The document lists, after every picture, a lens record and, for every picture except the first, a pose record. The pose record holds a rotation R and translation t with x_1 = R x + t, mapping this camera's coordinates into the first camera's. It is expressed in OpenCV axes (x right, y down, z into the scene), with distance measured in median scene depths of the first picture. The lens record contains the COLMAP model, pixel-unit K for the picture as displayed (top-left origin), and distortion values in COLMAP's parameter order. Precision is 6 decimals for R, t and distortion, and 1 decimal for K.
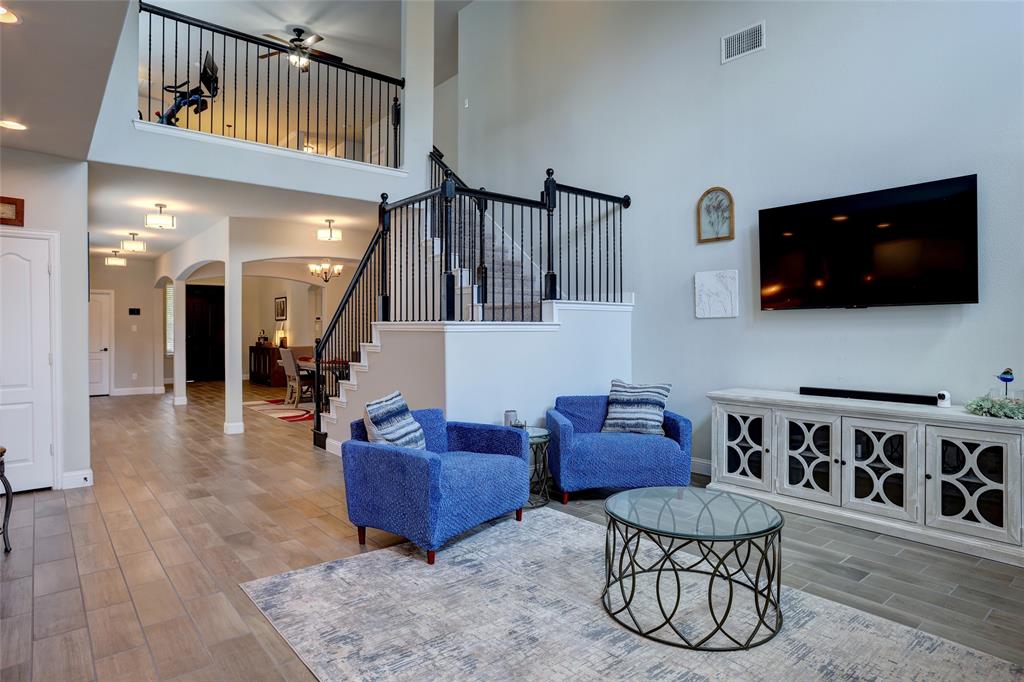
lens RADIAL K [[589.7, 0, 507.2], [0, 589.7, 333.0], [0, 0, 1]] dist [-0.064943, 0.041425]
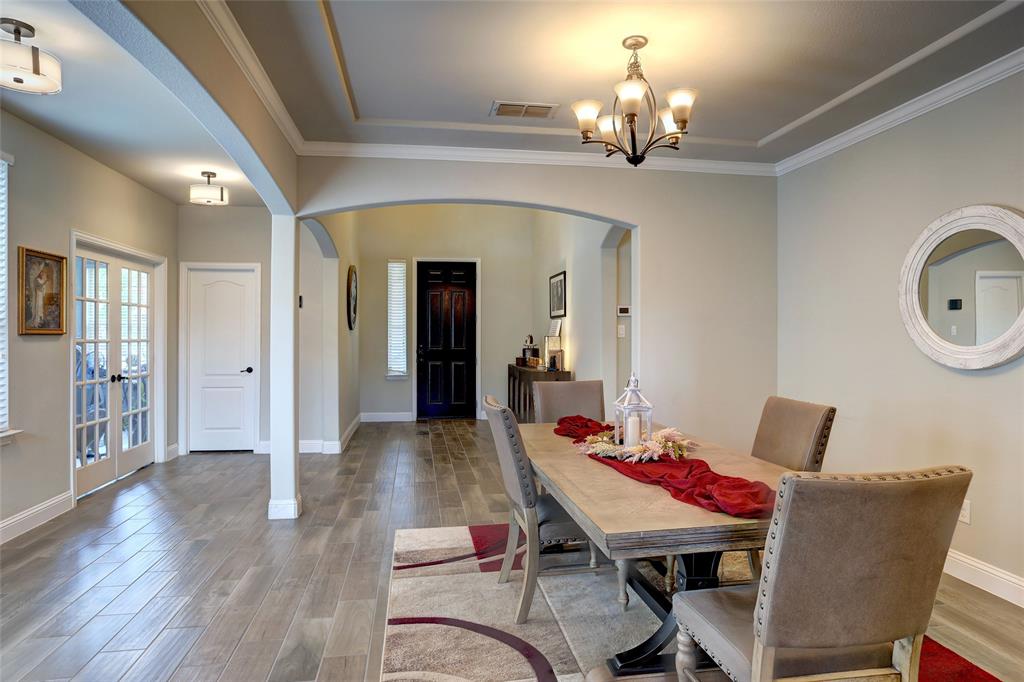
lens RADIAL K [[589.7, 0, 507.2], [0, 589.7, 333.0], [0, 0, 1]] dist [-0.064943, 0.041425]
pose [[0.861286, 0.001222, -0.508120, -0.157772], [-0.005097, 0.999968, -0.006235, -0.004266], [0.508096, 0.007960, 0.861264, 0.522498]]
